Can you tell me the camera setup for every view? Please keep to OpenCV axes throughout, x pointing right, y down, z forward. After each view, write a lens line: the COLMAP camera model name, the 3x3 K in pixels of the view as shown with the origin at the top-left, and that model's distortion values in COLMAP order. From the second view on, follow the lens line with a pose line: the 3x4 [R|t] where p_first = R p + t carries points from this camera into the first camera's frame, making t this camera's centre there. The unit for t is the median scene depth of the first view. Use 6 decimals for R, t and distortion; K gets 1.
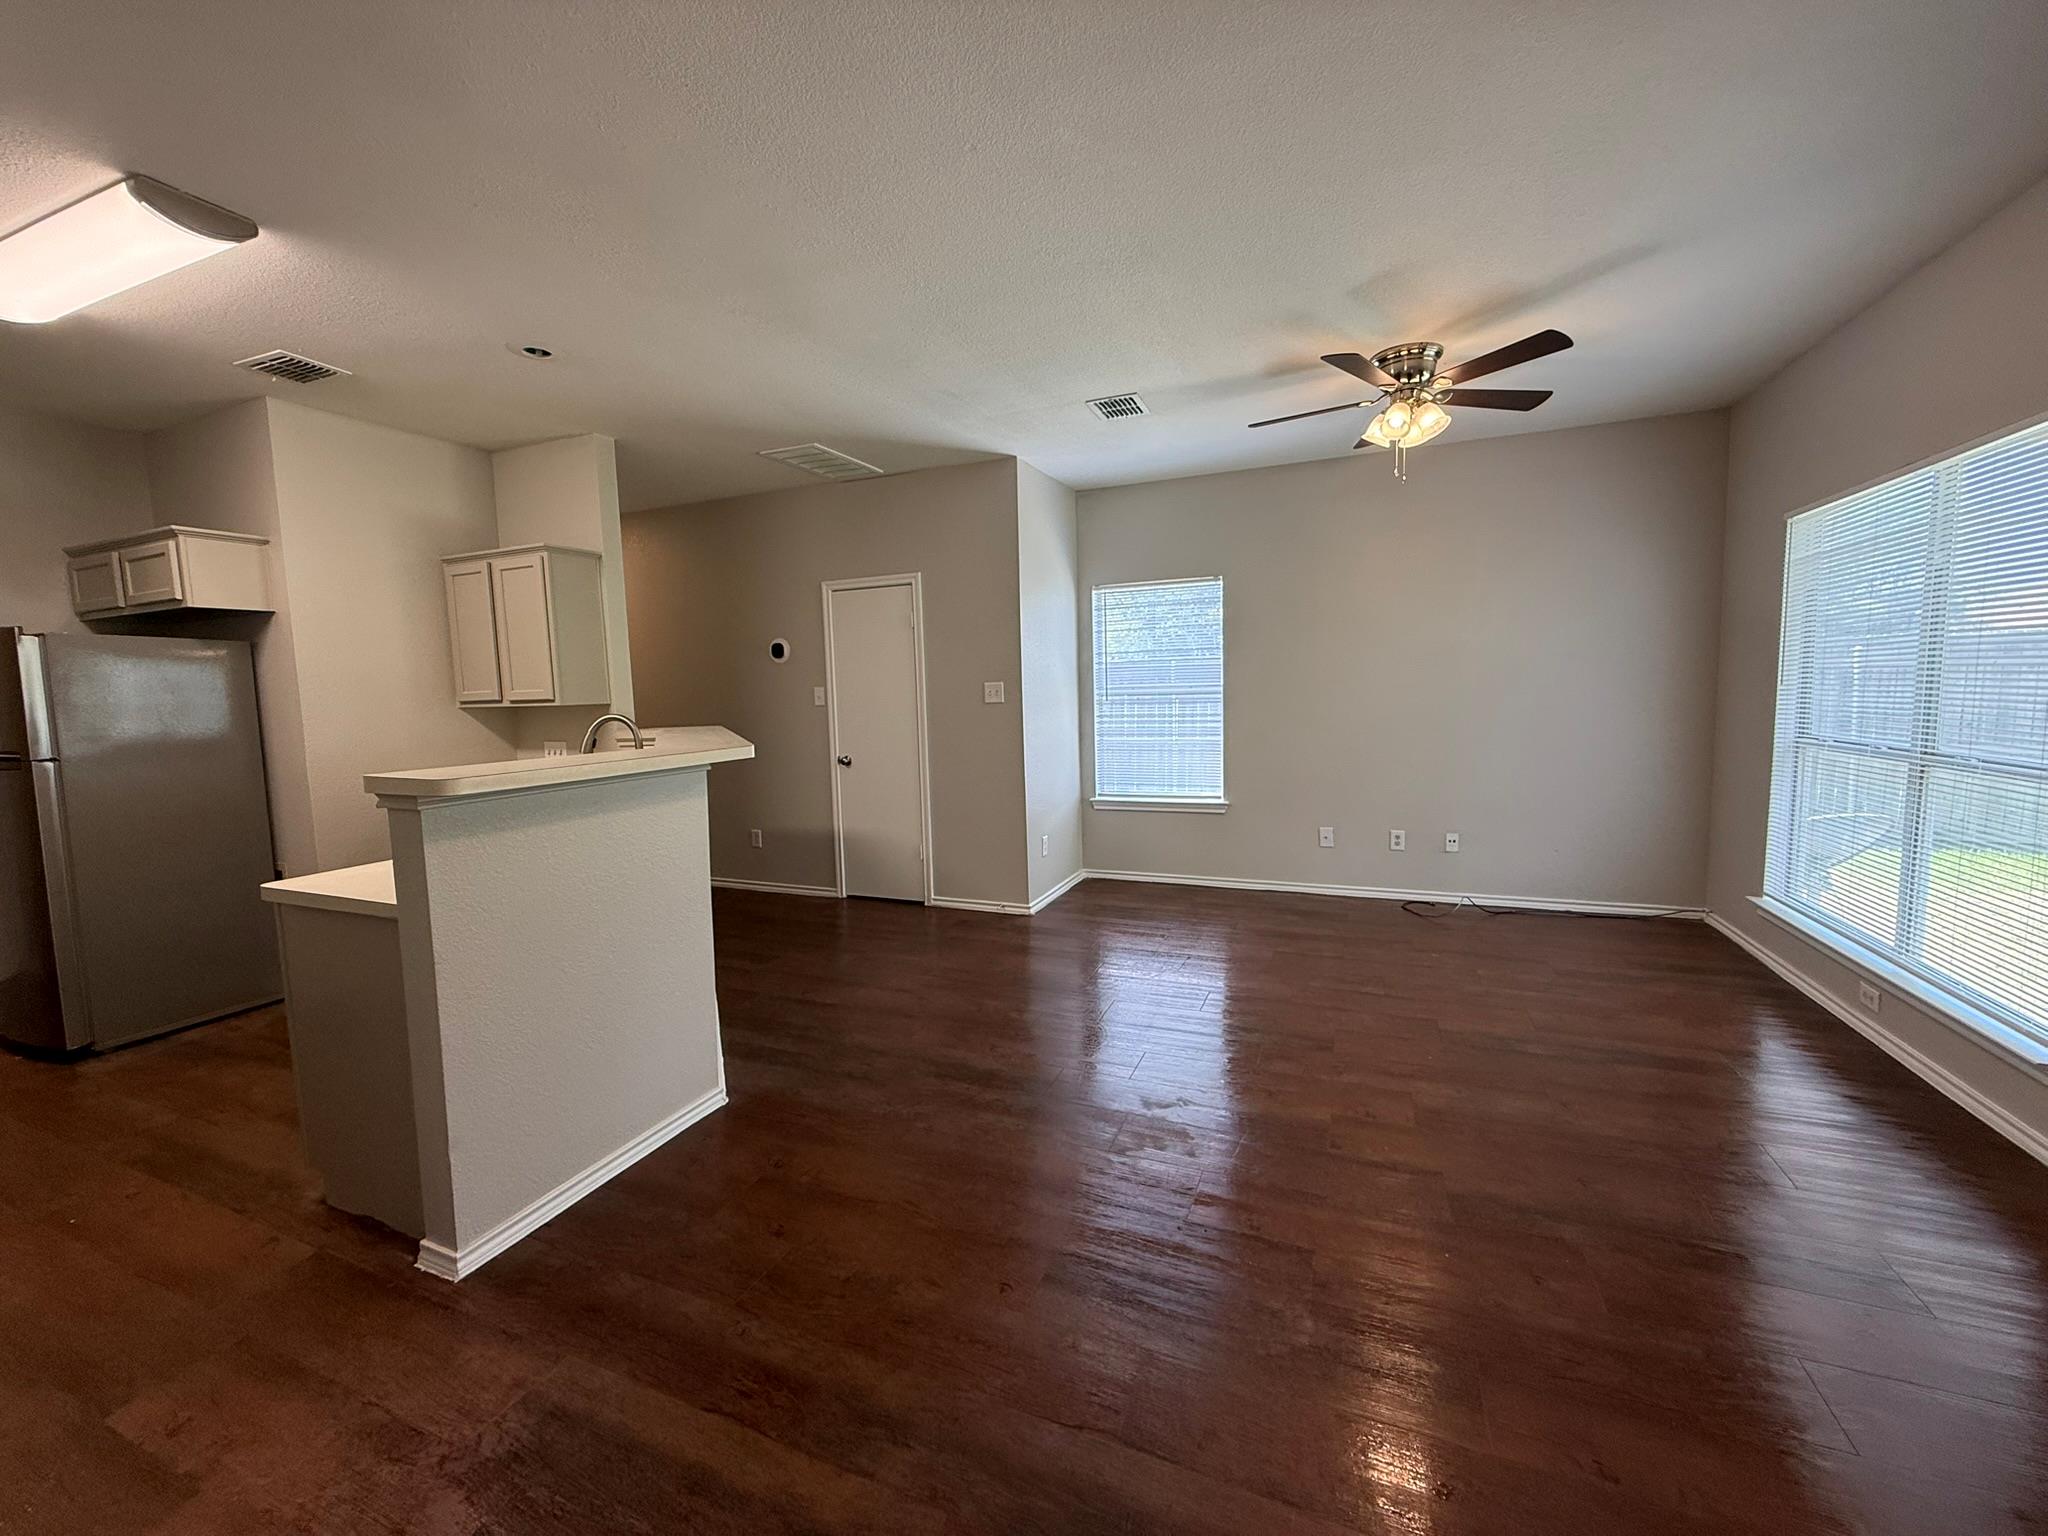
lens RADIAL K [[816.0, 0, 1017.2], [0, 816.0, 763.4], [0, 0, 1]] dist [0.001937, -0.000235]
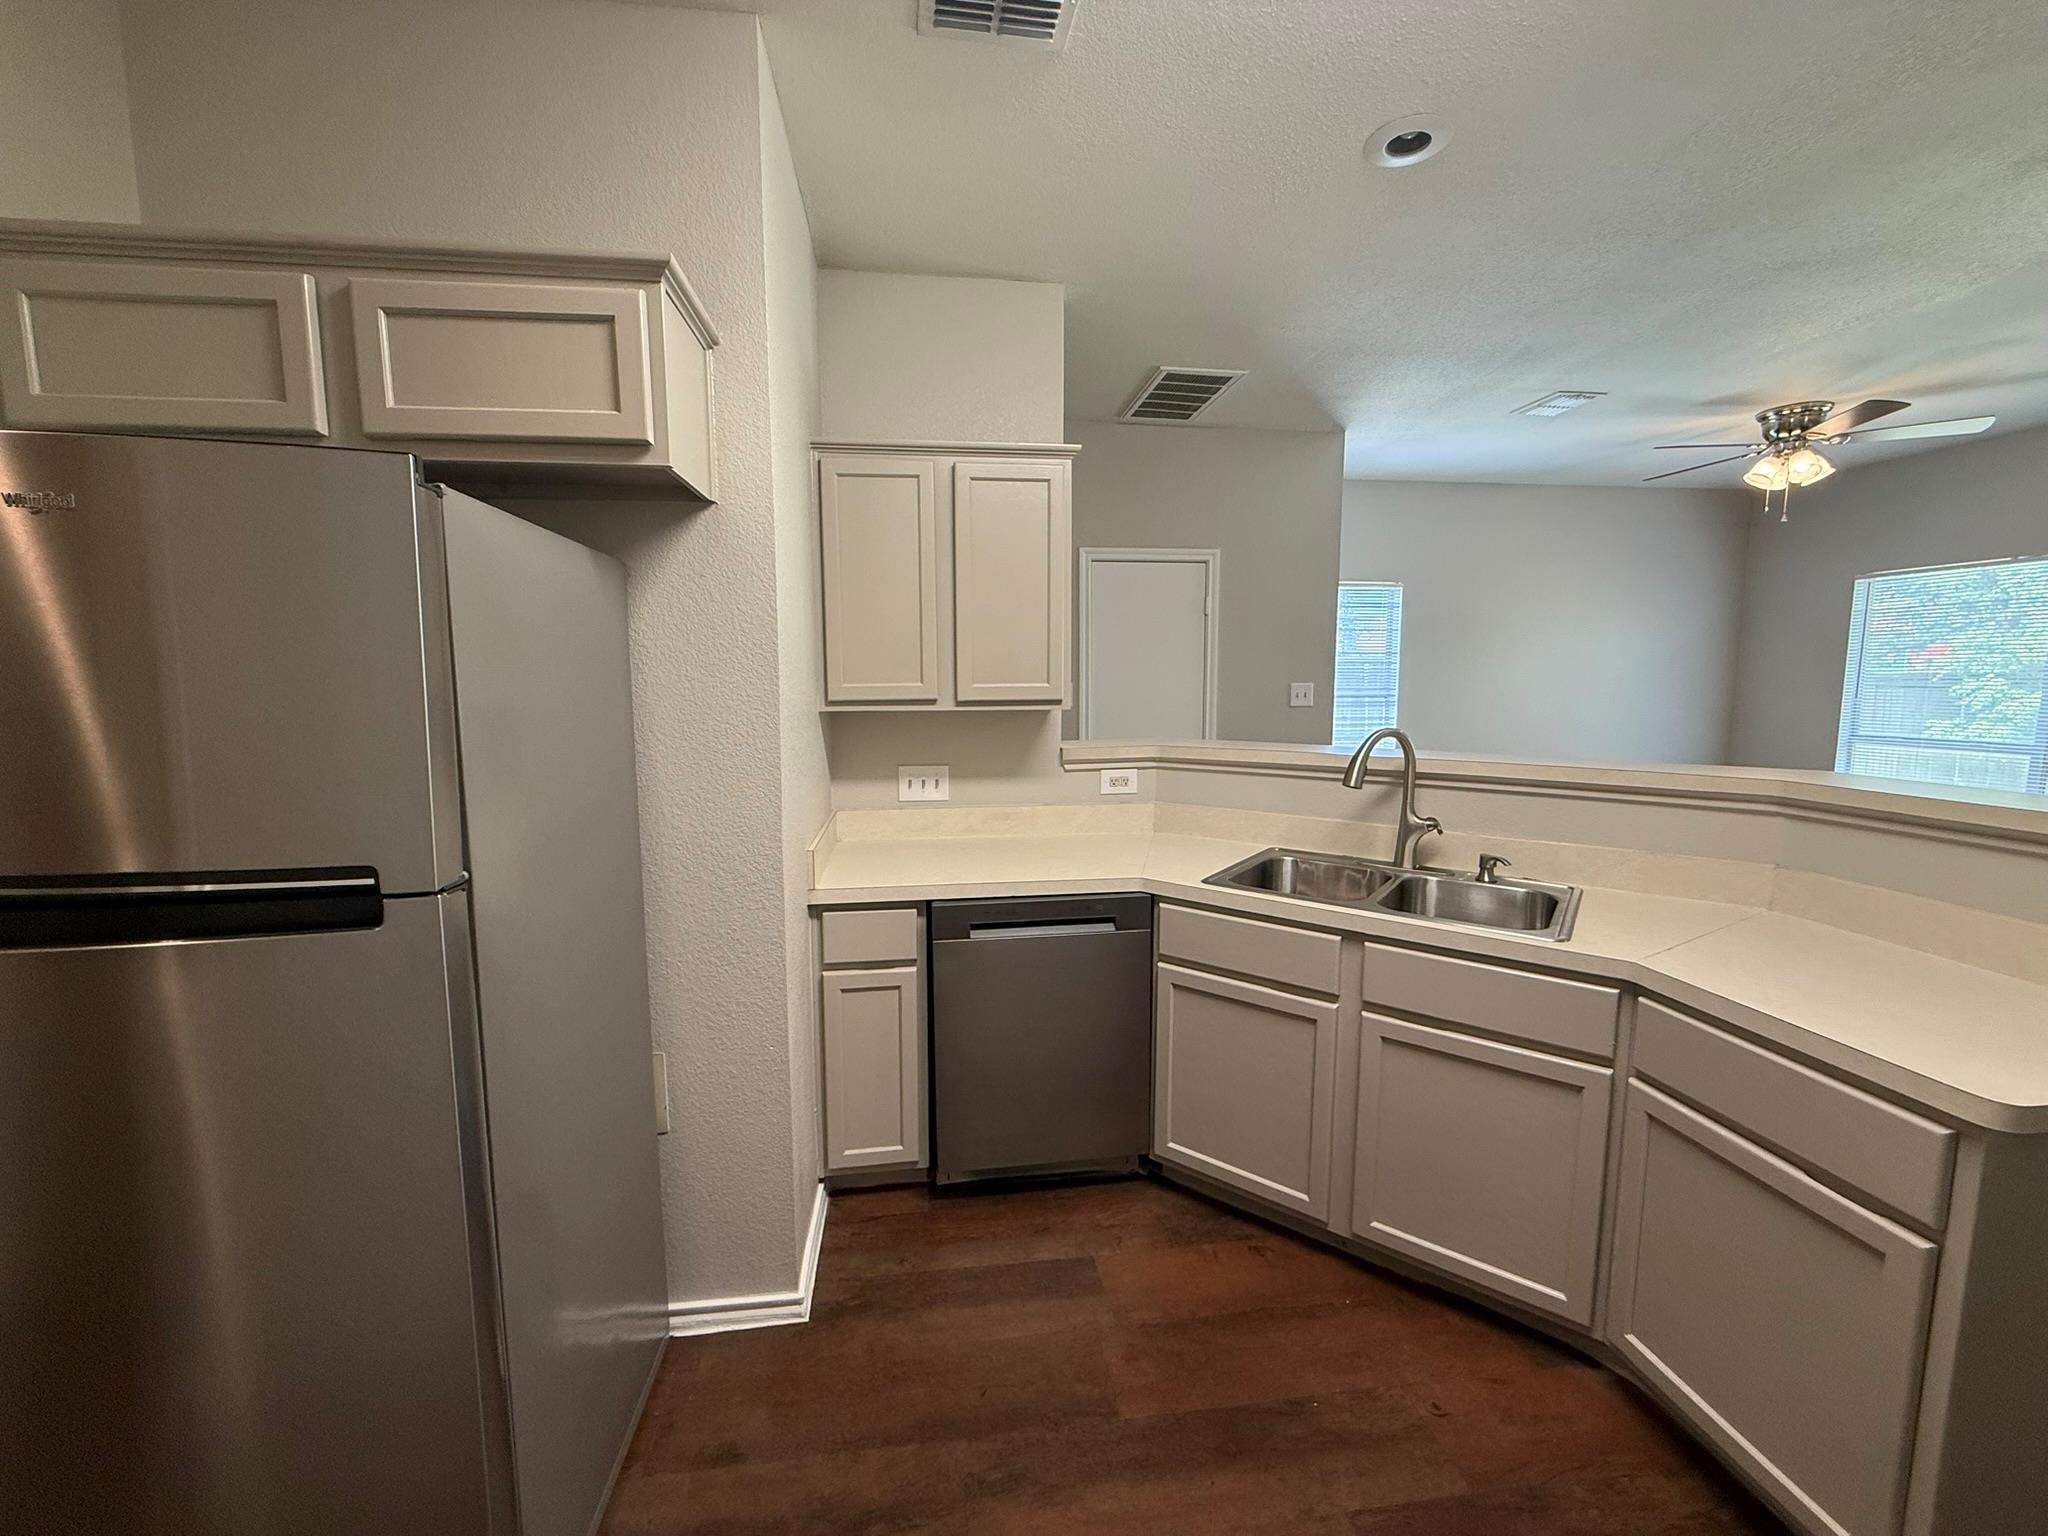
lens RADIAL K [[817.5, 0, 1016.4], [0, 817.5, 763.4], [0, 0, 1]] dist [0.000813, 0.000121]
pose [[0.861759, -0.028957, 0.506491, -0.873850], [0.025084, 0.999581, 0.014469, -0.038337], [-0.506697, 0.000236, 0.862124, 0.461240]]
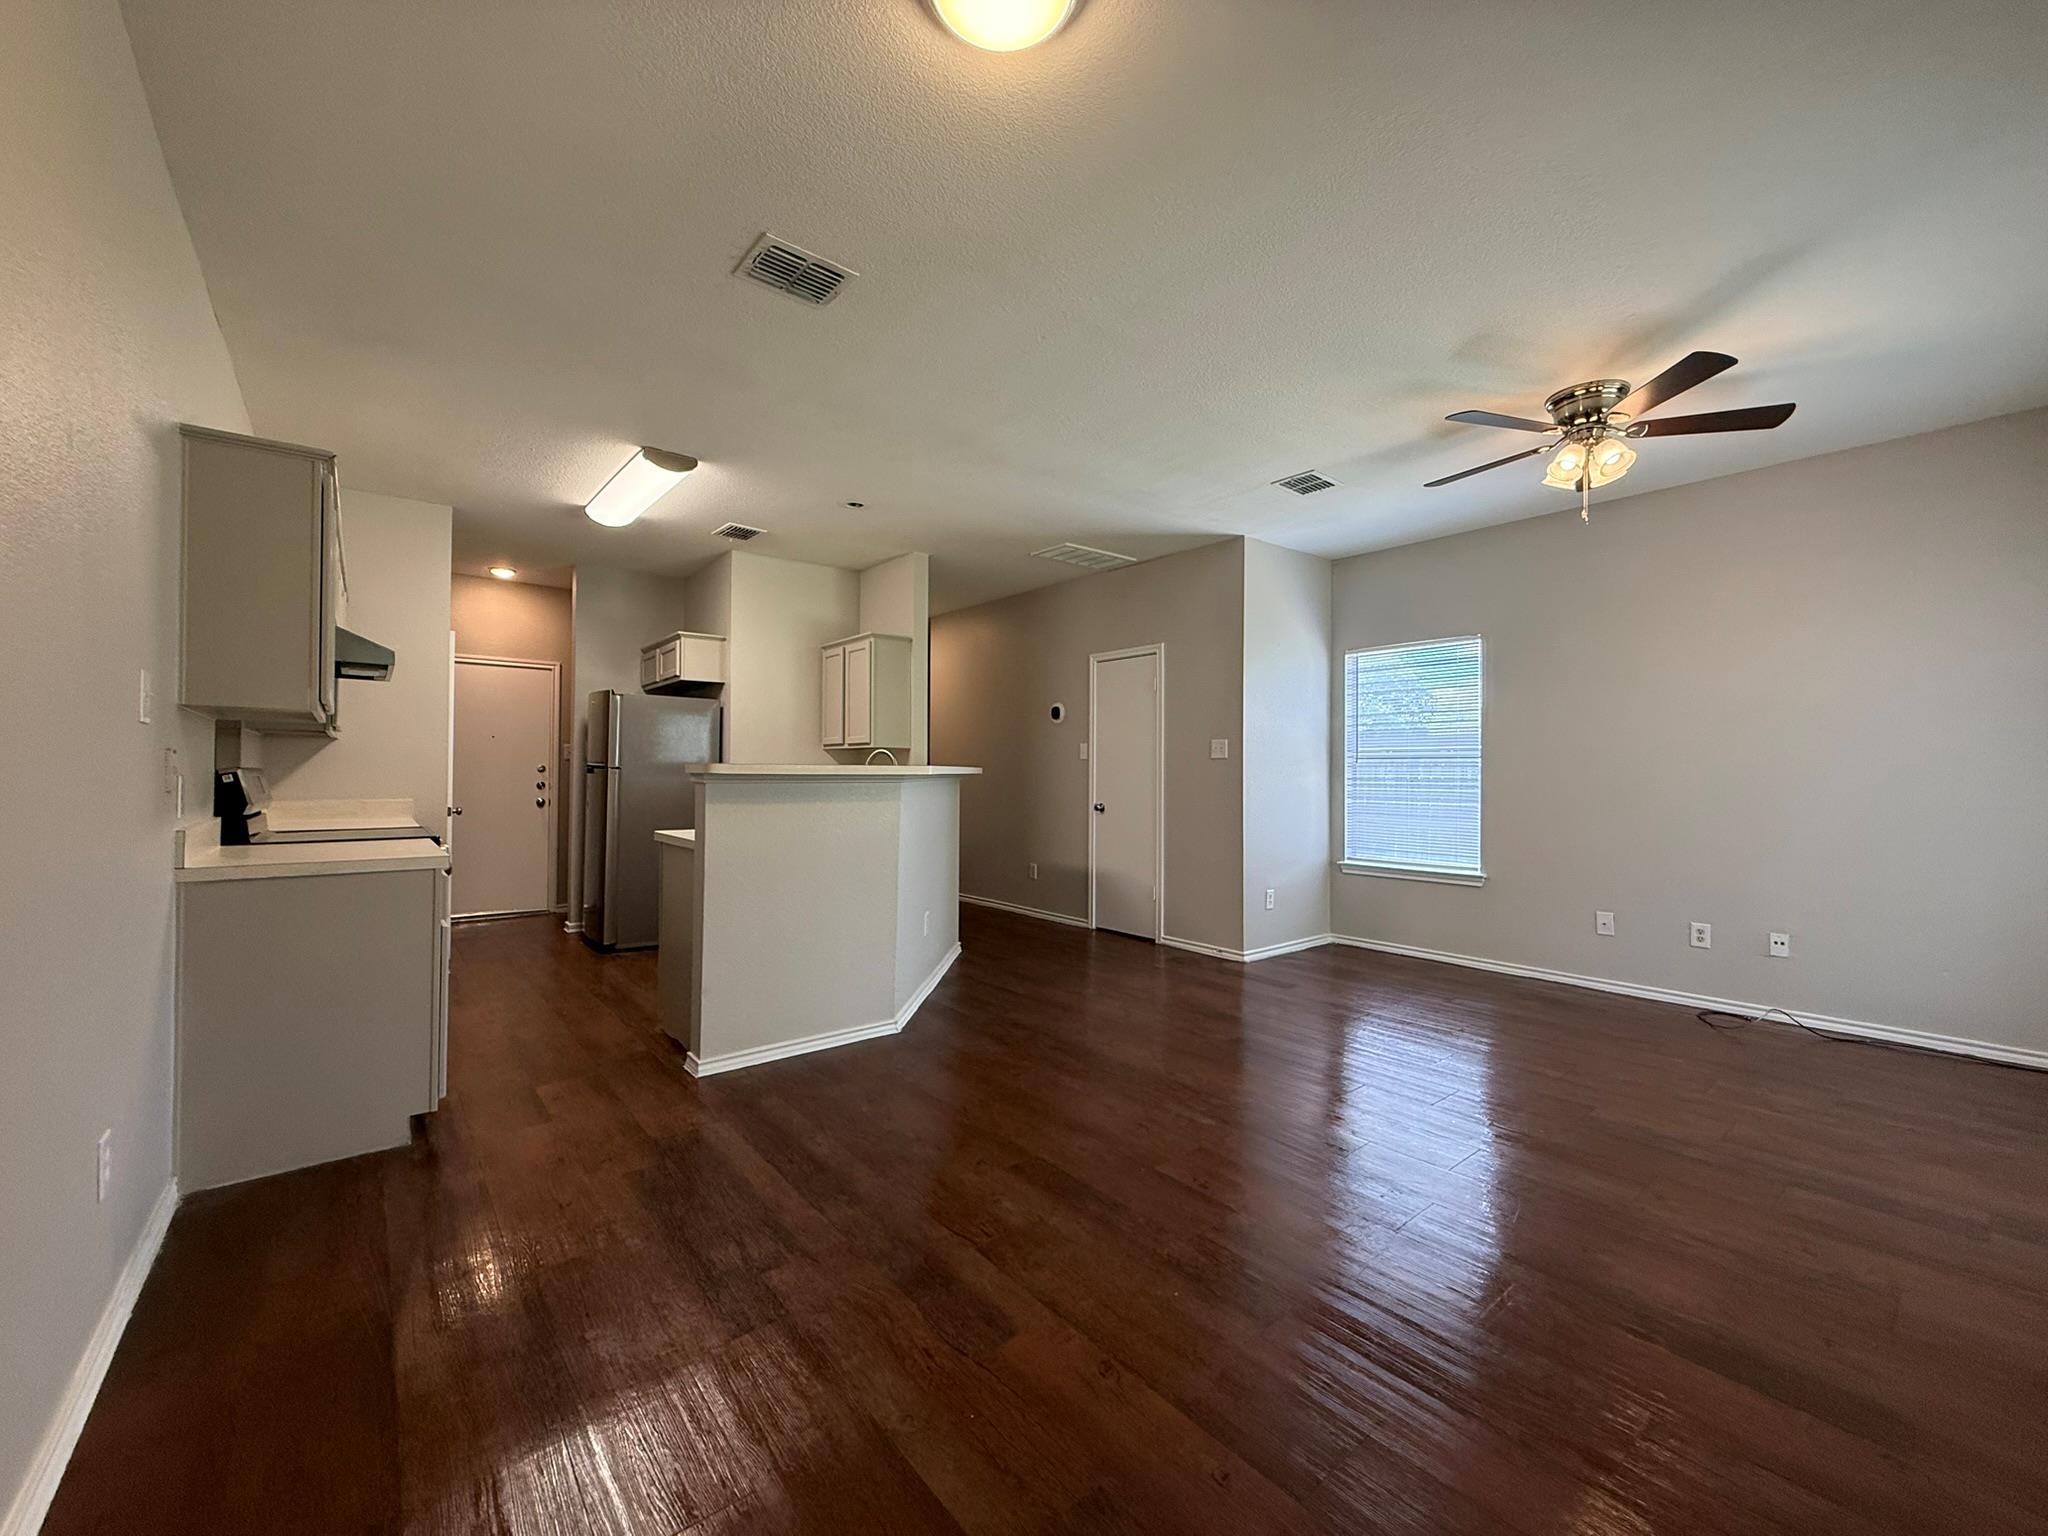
lens RADIAL K [[816.0, 0, 1017.2], [0, 816.0, 763.4], [0, 0, 1]] dist [0.001937, -0.000235]
pose [[0.883210, 0.027344, -0.468180, 0.284632], [-0.073805, 0.993963, -0.081179, 0.047145], [0.463134, 0.106252, 0.879896, -0.089320]]
